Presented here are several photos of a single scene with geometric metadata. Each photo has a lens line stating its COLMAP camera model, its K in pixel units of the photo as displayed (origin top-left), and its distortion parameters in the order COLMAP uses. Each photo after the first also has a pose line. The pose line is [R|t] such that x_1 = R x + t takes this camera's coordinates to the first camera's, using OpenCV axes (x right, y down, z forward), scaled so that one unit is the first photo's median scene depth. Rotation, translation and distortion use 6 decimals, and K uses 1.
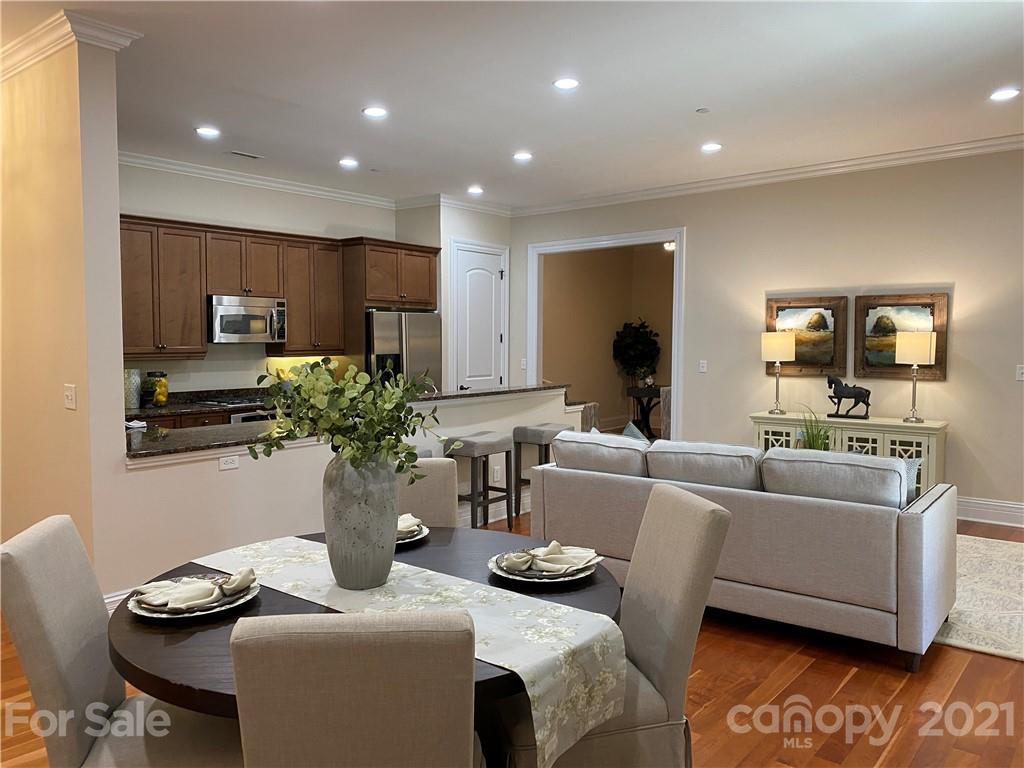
lens RADIAL K [[779.1, 0, 505.1], [0, 779.1, 380.3], [0, 0, 1]] dist [0.058921, -0.072480]
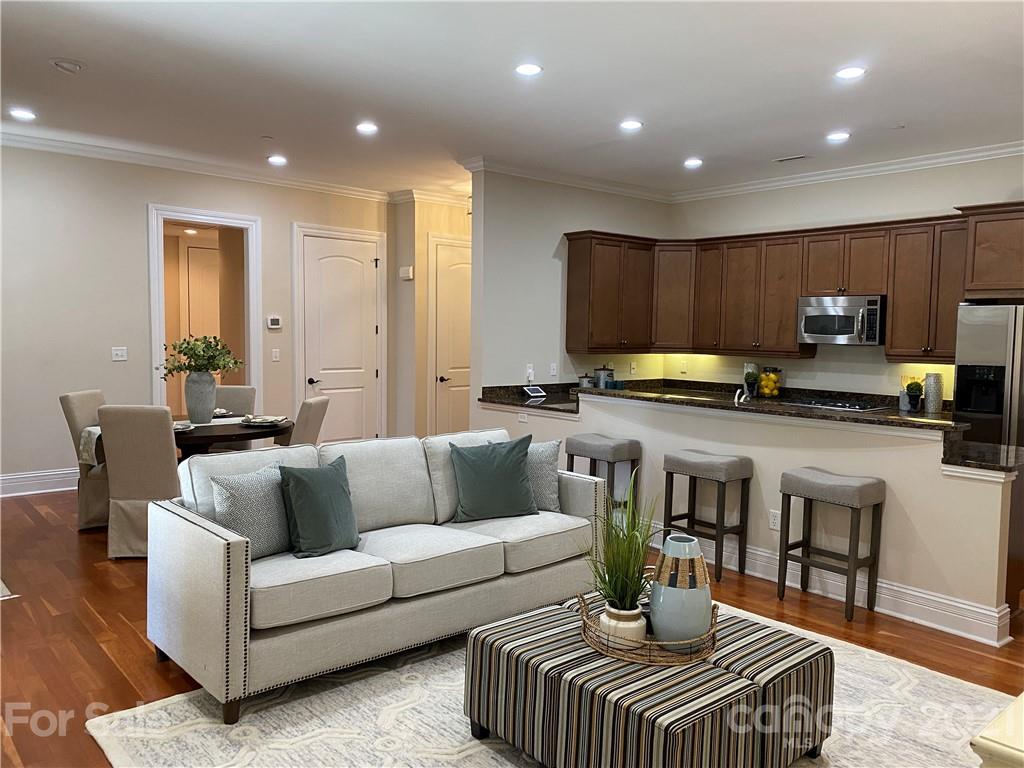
lens RADIAL K [[779.1, 0, 514.2], [0, 779.1, 378.1], [0, 0, 1]] dist [0.058921, -0.072480]
pose [[-0.168062, 0.060887, -0.983894, 0.677454], [-0.073086, 0.994574, 0.074032, -0.047960], [0.983063, 0.084351, -0.162700, 0.756014]]
